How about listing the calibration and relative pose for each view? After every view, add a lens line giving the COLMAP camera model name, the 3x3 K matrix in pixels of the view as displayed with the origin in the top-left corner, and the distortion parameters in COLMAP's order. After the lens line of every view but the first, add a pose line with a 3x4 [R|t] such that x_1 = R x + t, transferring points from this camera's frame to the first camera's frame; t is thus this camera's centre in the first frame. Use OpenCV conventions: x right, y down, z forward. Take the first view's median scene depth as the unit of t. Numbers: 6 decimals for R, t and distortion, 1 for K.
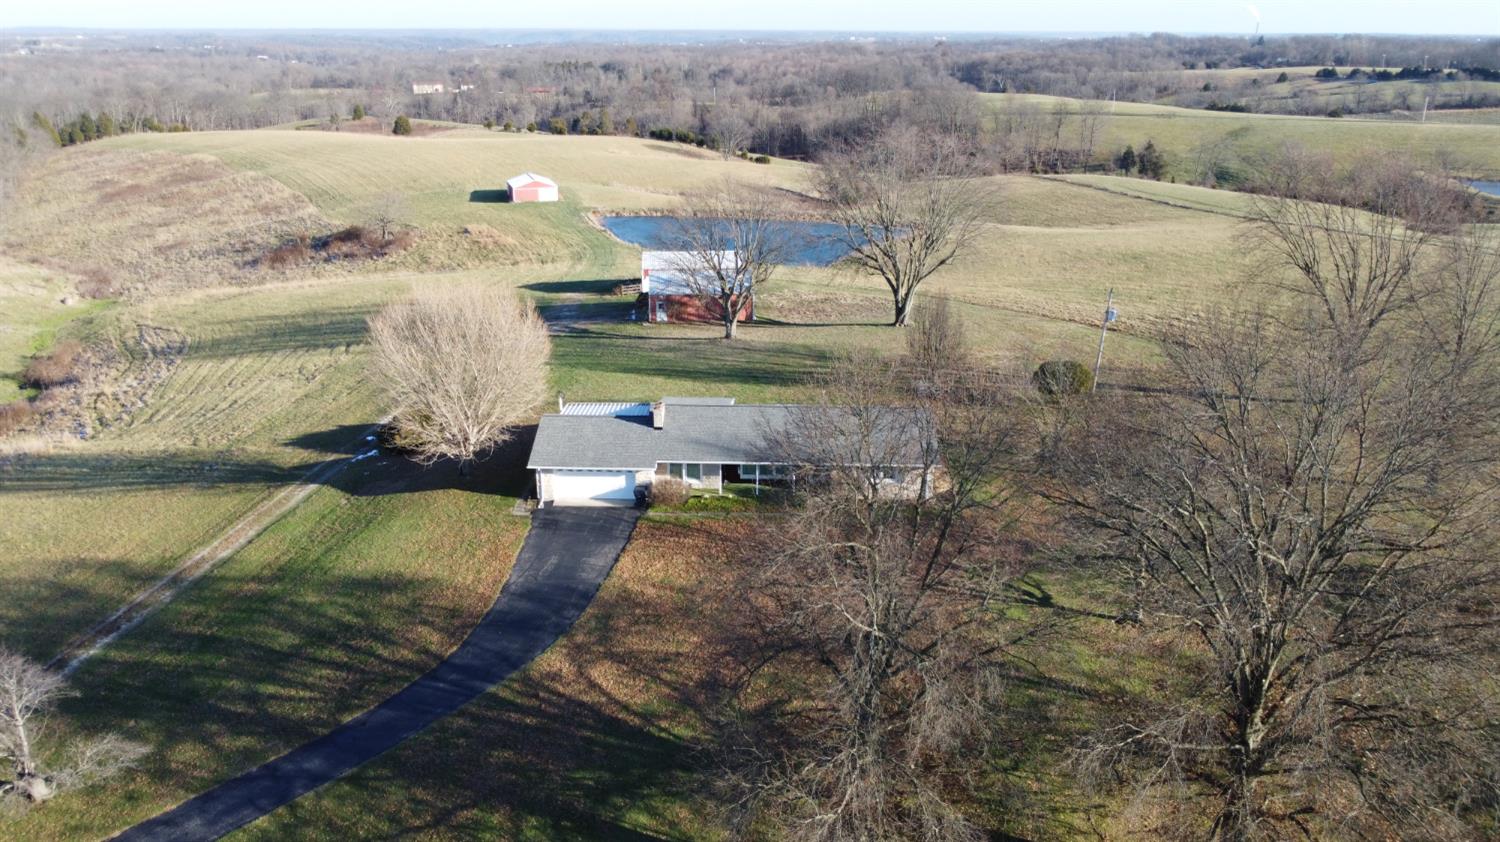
lens RADIAL K [[1130.3, 0, 750.0], [0, 1130.3, 421.0], [0, 0, 1]] dist [-0.015599, 0.004870]
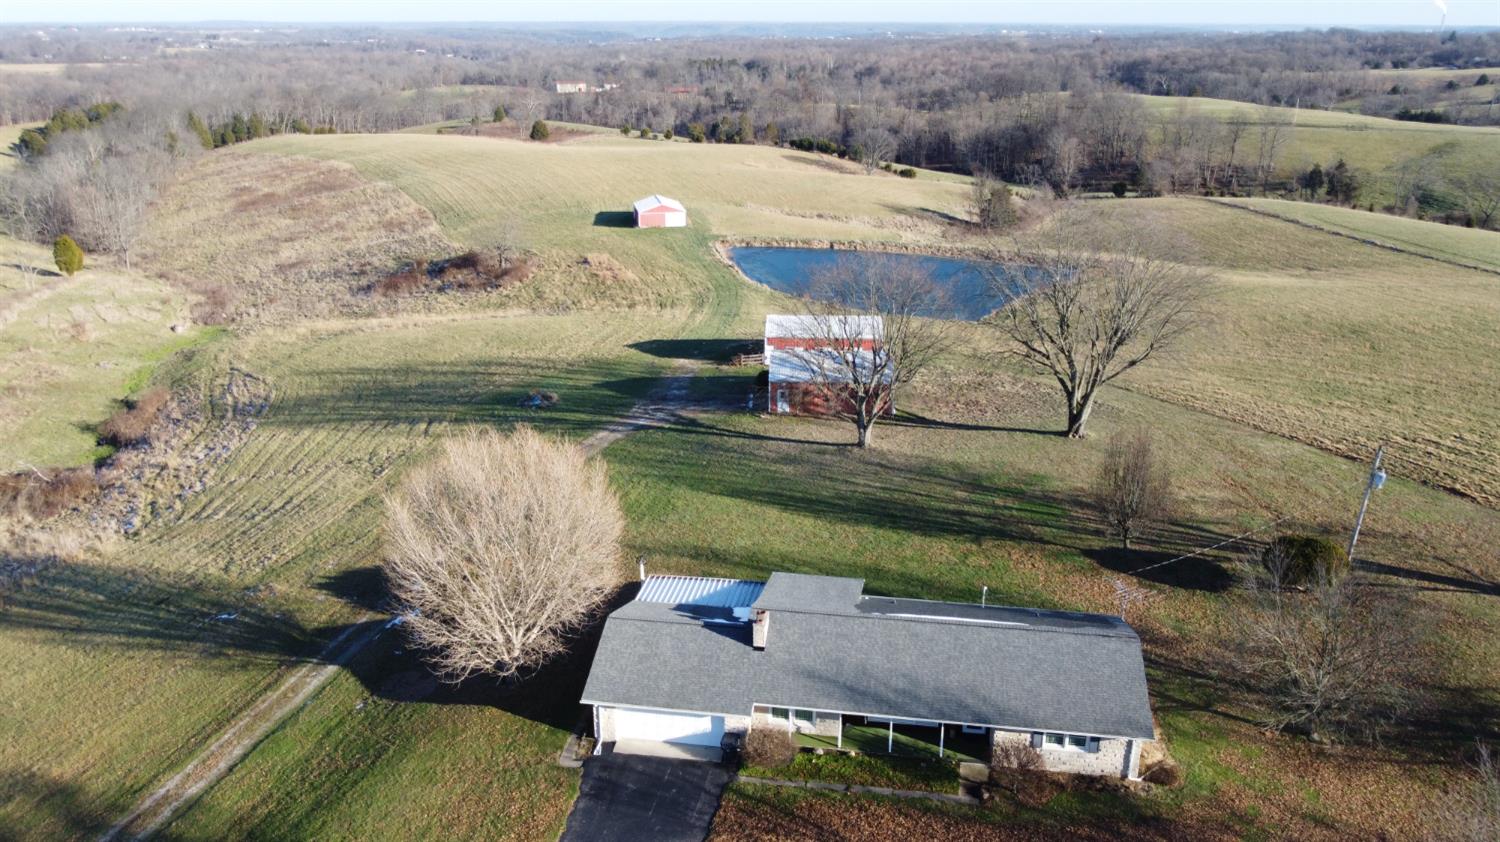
lens RADIAL K [[1130.3, 0, 750.0], [0, 1130.3, 421.0], [0, 0, 1]] dist [-0.015599, 0.004870]
pose [[0.992372, 0.039190, -0.116886, -0.002052], [-0.038468, 0.999224, 0.008429, -0.049386], [0.117126, -0.003869, 0.993110, 0.087217]]
